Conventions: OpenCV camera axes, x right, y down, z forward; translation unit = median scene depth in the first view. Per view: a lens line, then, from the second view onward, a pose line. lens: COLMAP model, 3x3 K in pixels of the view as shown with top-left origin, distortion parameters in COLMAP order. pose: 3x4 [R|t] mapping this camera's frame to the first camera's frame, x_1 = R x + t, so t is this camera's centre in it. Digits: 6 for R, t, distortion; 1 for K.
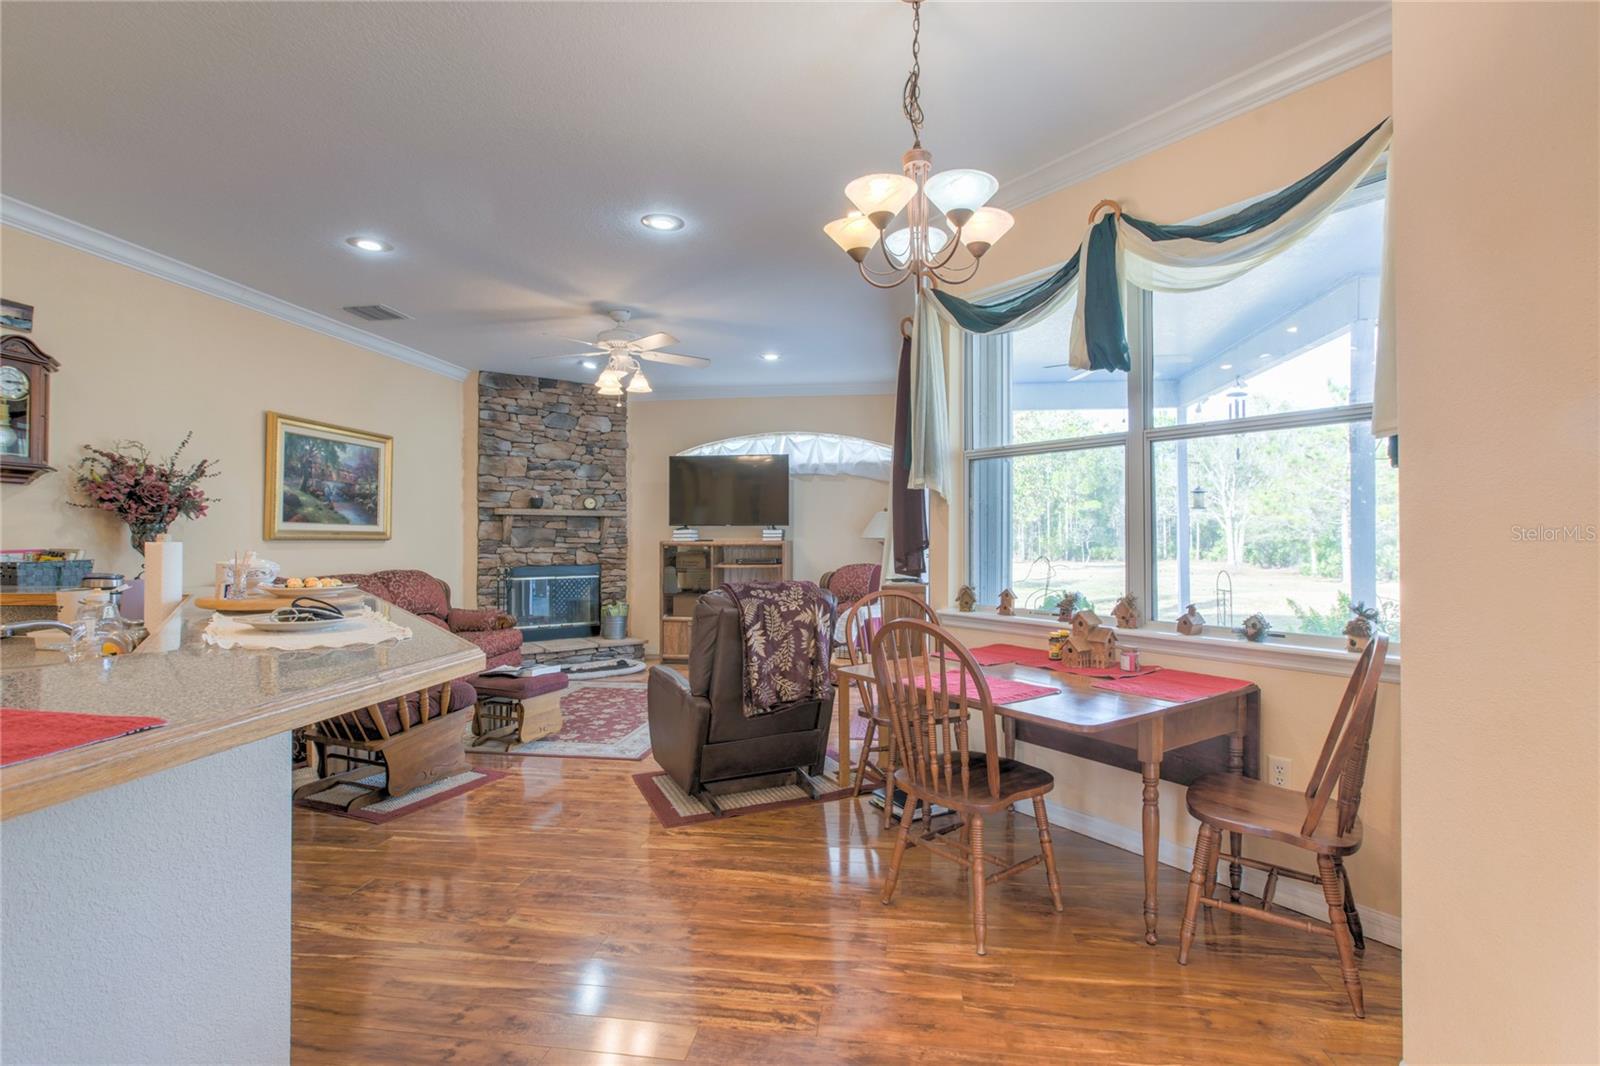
lens RADIAL K [[737.6, 0, 807.0], [0, 737.6, 532.9], [0, 0, 1]] dist [-0.036849, 0.018223]
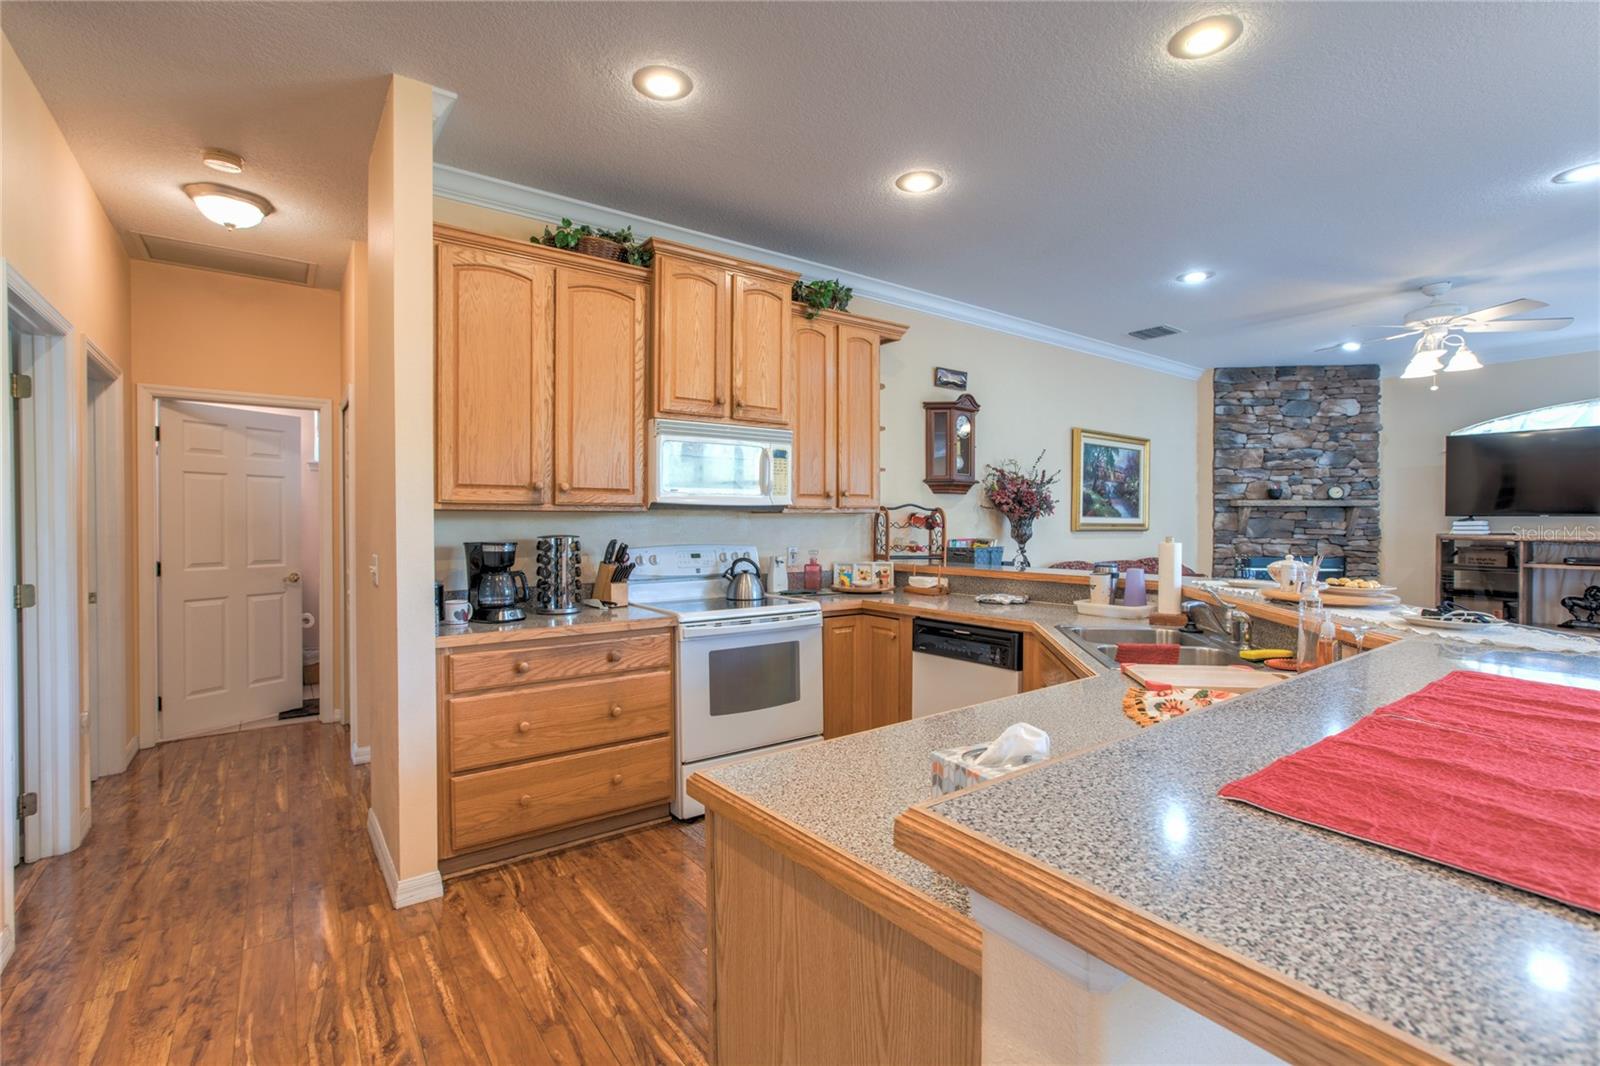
lens RADIAL K [[737.6, 0, 803.1], [0, 737.6, 522.9], [0, 0, 1]] dist [-0.036849, 0.018223]
pose [[0.705648, 0.005025, -0.708545, -0.176099], [0.001452, 0.999962, 0.008539, -0.015798], [0.708561, -0.007054, 0.705614, -0.196577]]
